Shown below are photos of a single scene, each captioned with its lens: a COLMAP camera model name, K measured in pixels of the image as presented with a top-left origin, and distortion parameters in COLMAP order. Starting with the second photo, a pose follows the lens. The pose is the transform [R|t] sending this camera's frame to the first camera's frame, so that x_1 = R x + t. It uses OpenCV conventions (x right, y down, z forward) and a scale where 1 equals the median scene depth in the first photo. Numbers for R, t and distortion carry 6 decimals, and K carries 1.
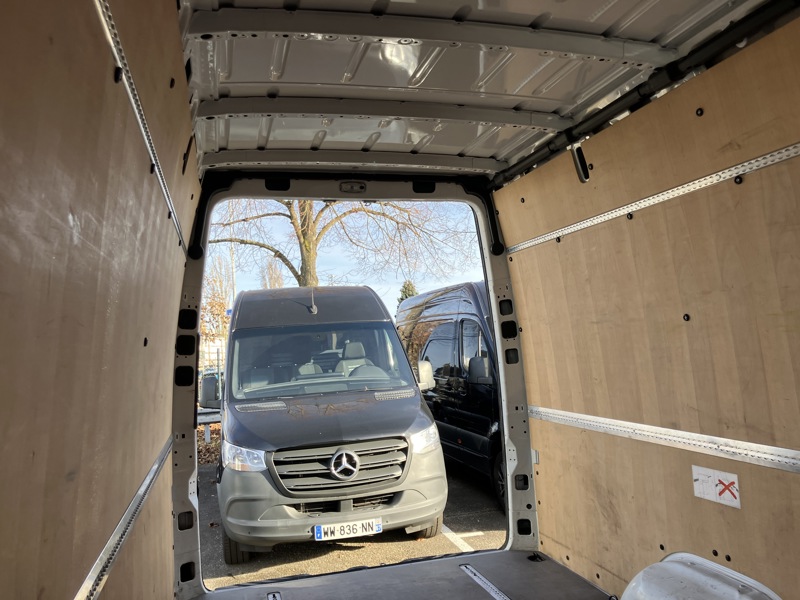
lens RADIAL K [[638.8, 0, 400.0], [0, 638.8, 300.0], [0, 0, 1]] dist [0.005787, -0.015199]
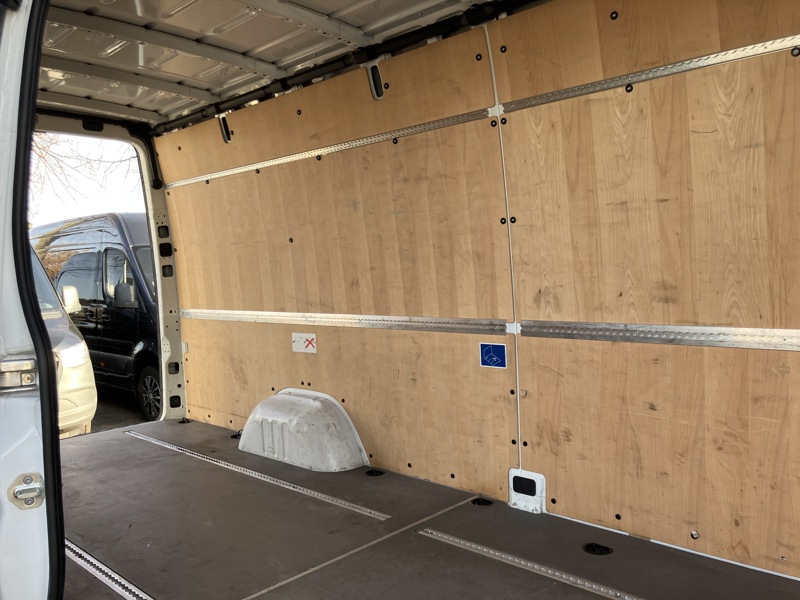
lens RADIAL K [[630.5, 0, 400.0], [0, 630.5, 300.0], [0, 0, 1]] dist [0.119816, -0.288797]
pose [[0.850266, -0.005206, 0.526328, -0.126034], [-0.042673, 0.995978, 0.078787, 0.033271], [-0.524621, -0.089450, 0.846624, -0.409376]]
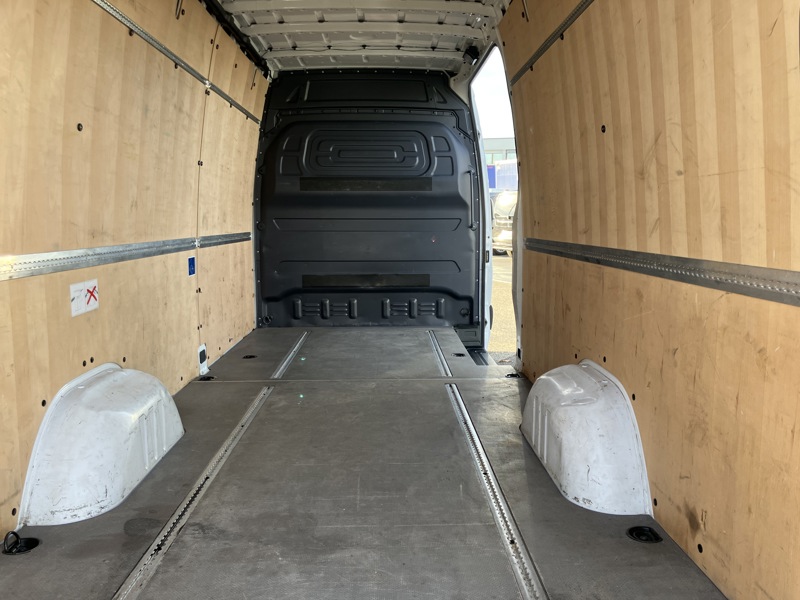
lens RADIAL K [[638.8, 0, 400.0], [0, 638.8, 300.0], [0, 0, 1]] dist [0.005787, -0.015199]
pose [[-0.966858, 0.012147, 0.255025, -0.211834], [0.026292, 0.998294, 0.052130, 0.206841], [-0.253957, 0.057107, -0.965528, 1.511965]]
